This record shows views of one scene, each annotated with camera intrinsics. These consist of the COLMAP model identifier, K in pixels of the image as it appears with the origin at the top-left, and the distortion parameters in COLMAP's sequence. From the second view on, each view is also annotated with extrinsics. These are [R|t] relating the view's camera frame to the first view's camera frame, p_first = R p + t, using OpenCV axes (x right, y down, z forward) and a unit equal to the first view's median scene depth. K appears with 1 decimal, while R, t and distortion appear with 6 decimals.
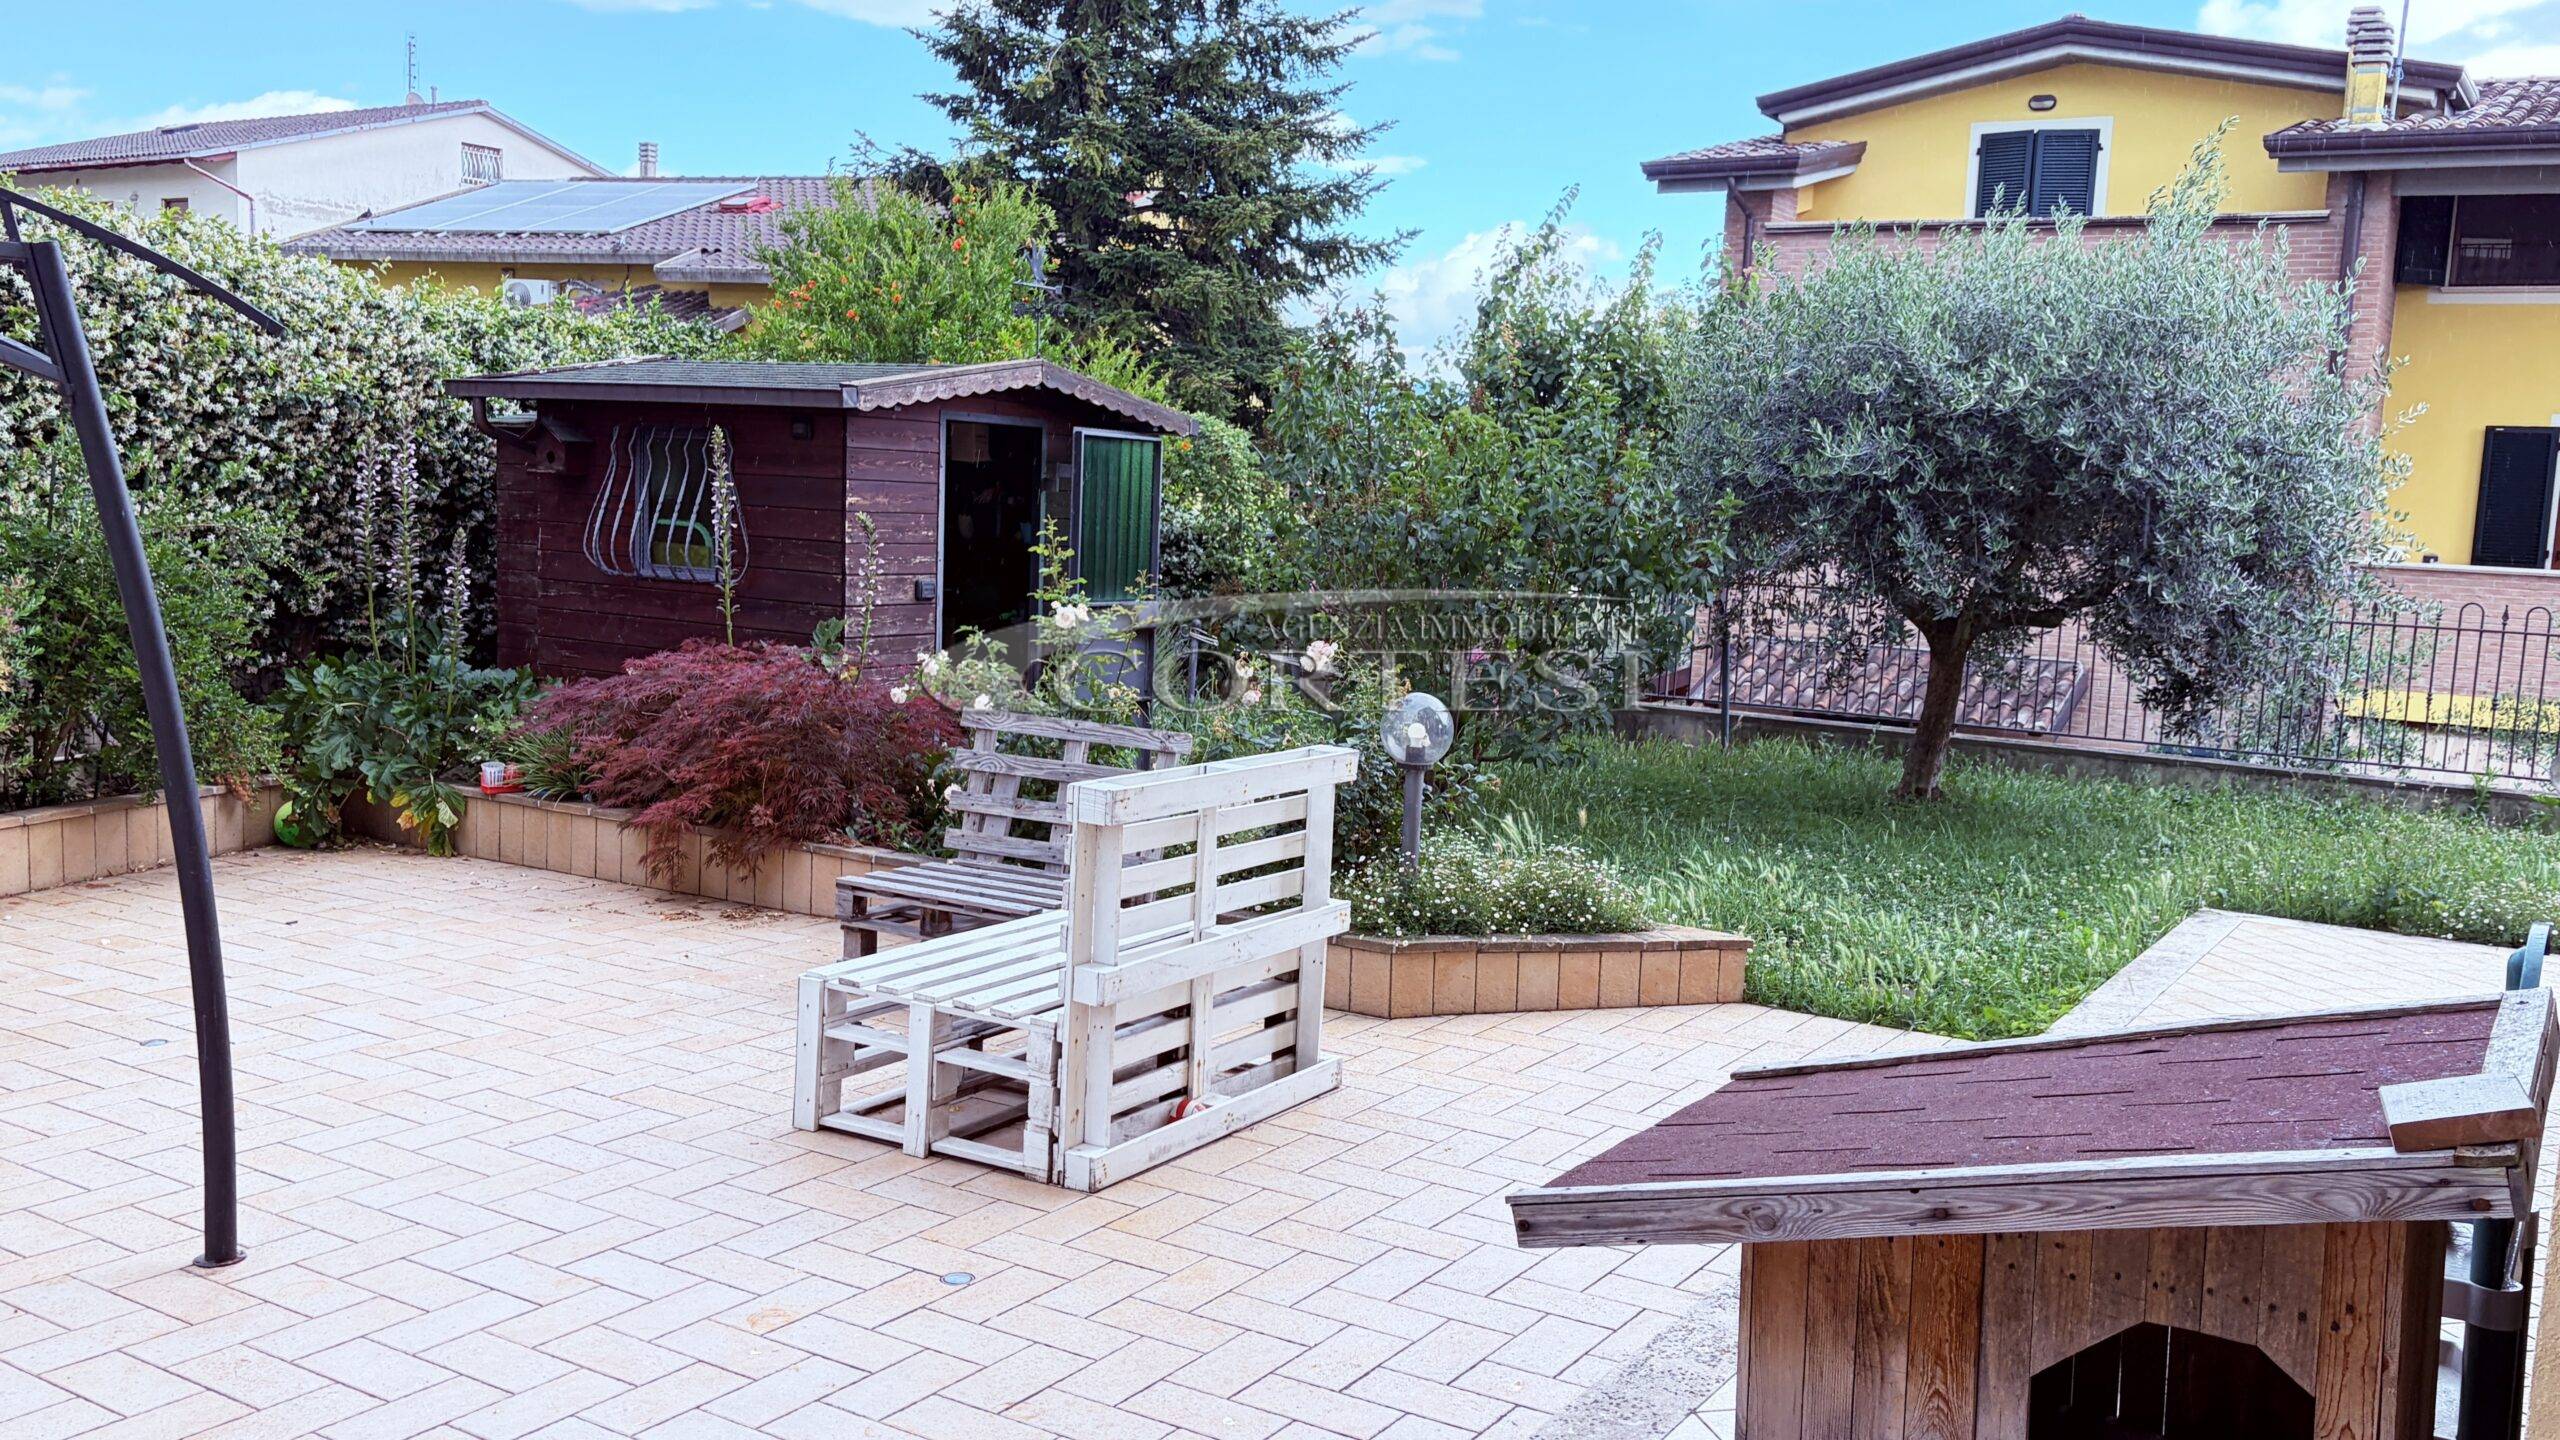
lens RADIAL K [[2137.3, 0, 1249.0], [0, 2137.3, 761.5], [0, 0, 1]] dist [0.035747, 0.015162]
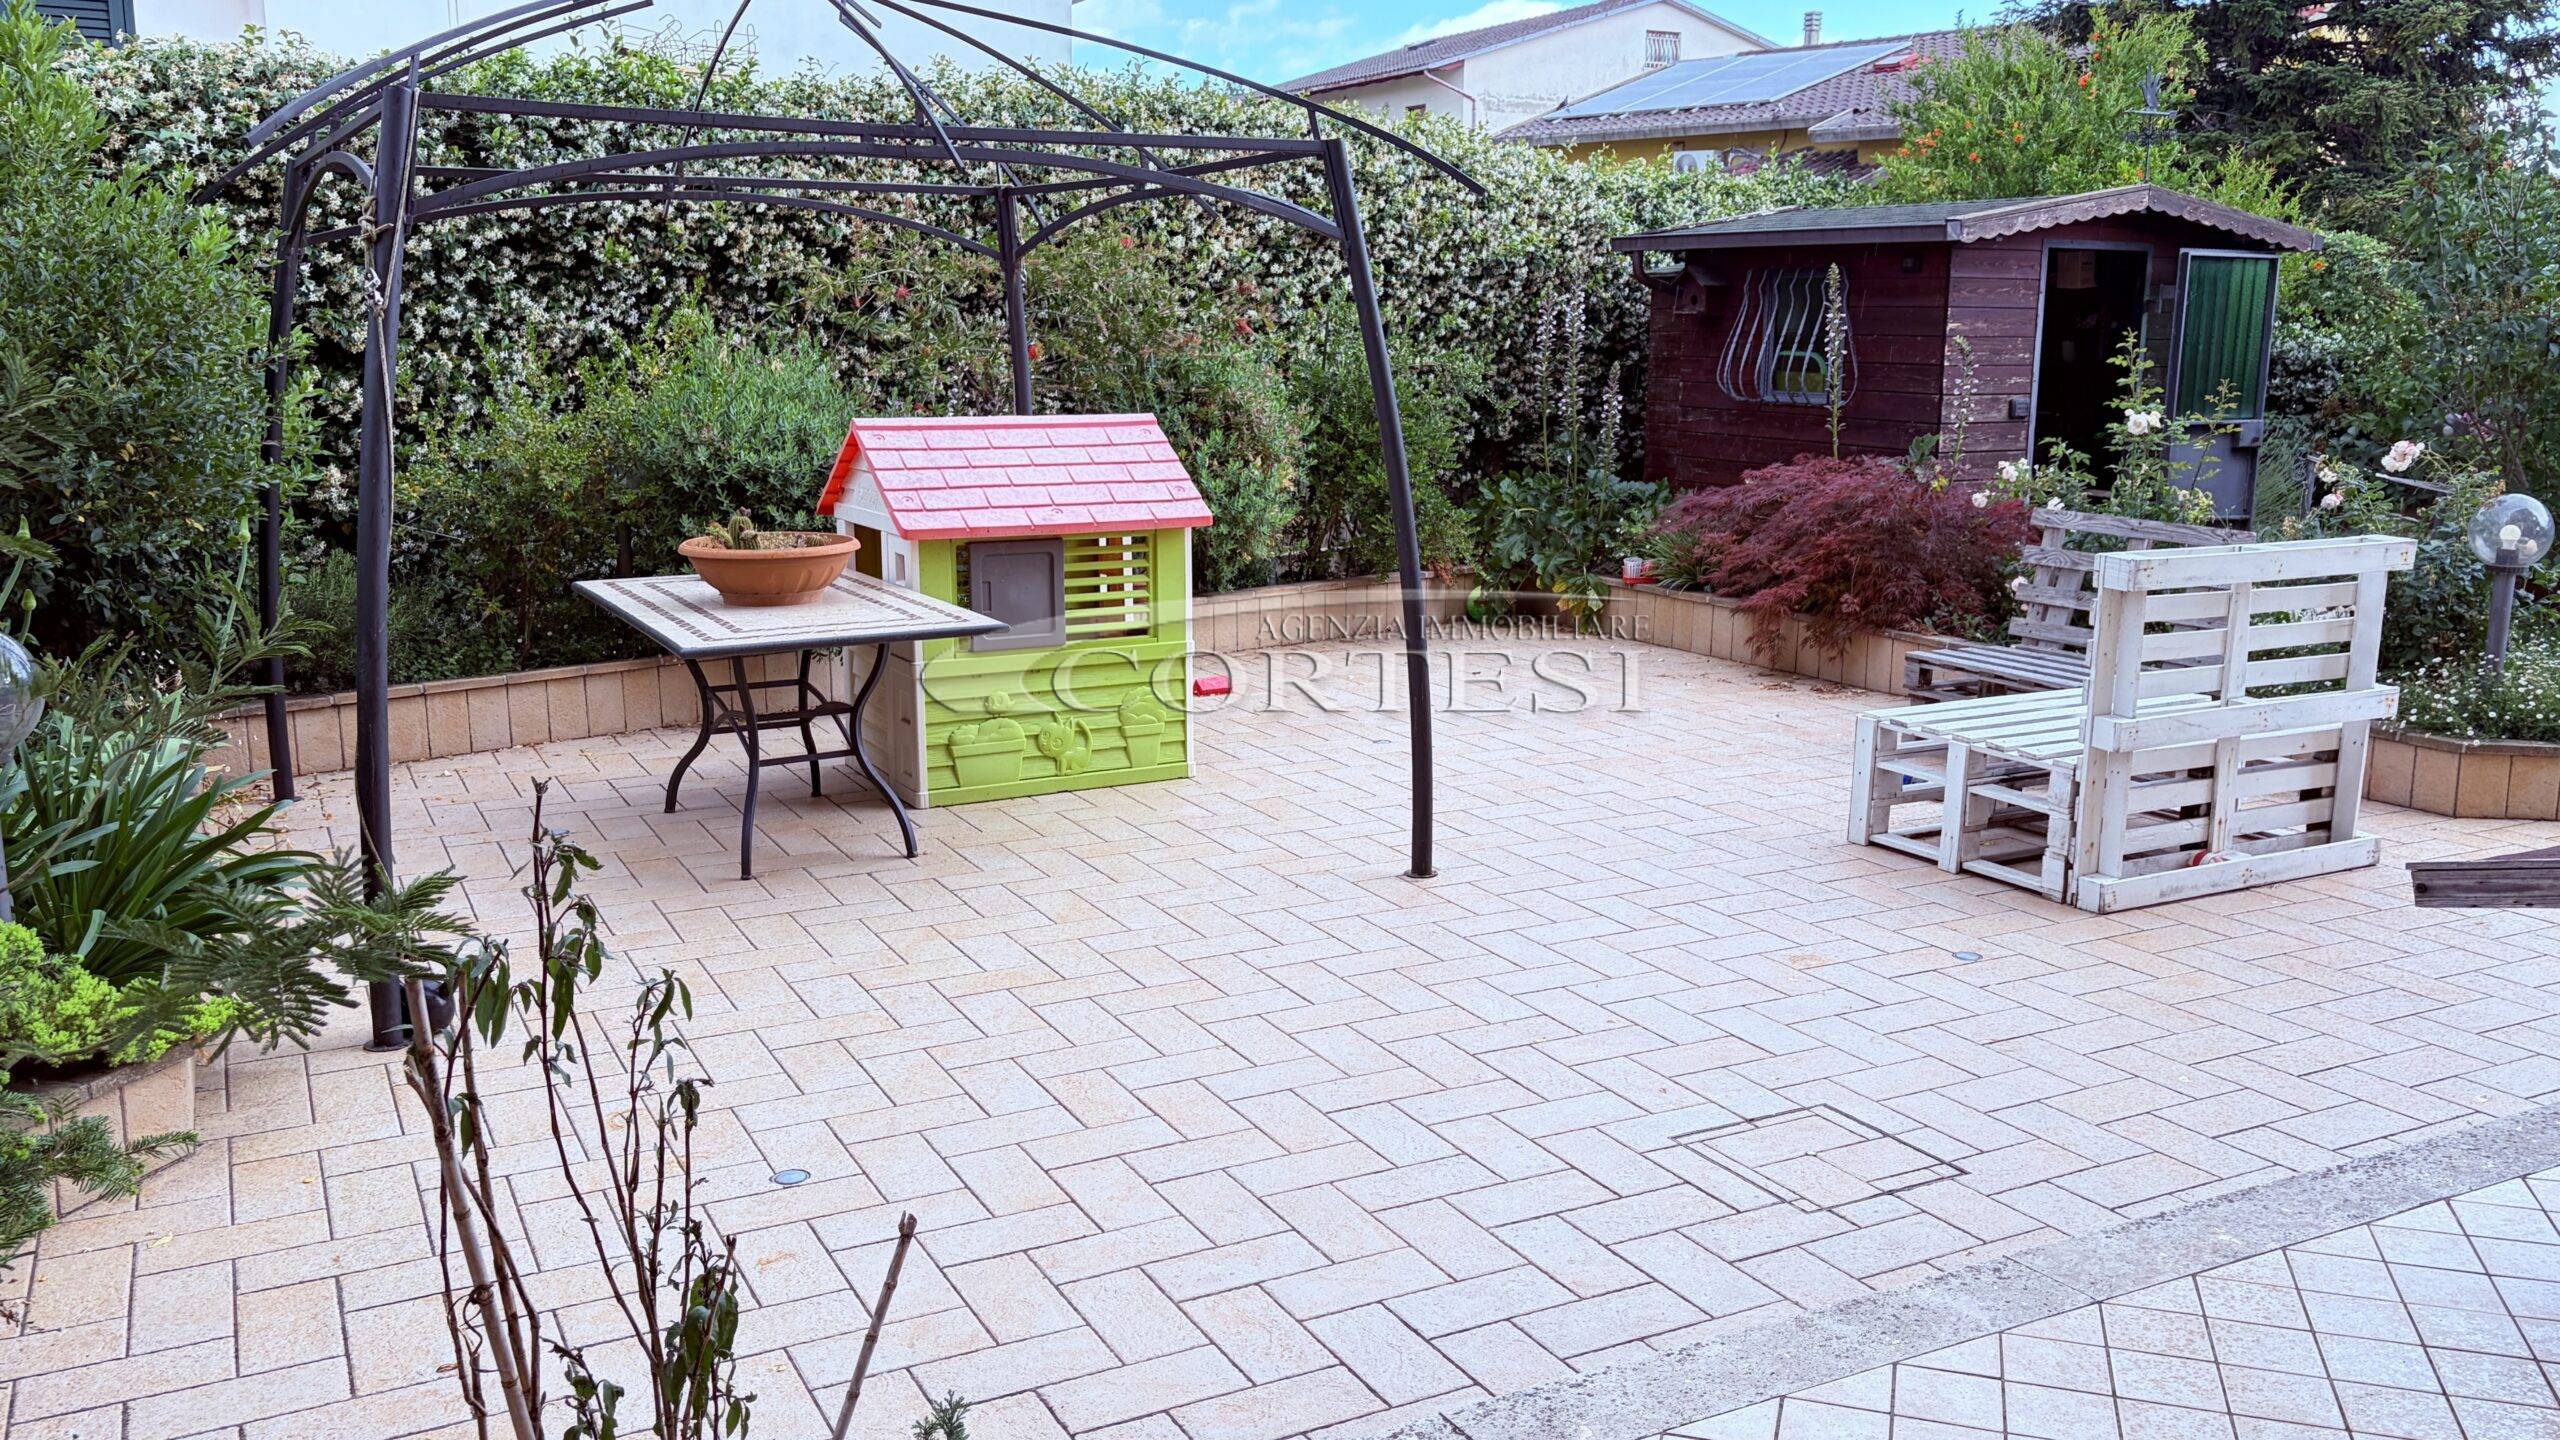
lens RADIAL K [[2076.3, 0, 1319.1], [0, 2076.3, 756.4], [0, 0, 1]] dist [0.009669, 0.014555]
pose [[0.878325, 0.064000, -0.473760, 0.050887], [-0.032382, 0.996687, 0.074608, 0.030106], [0.476965, -0.050189, 0.877488, -0.107801]]
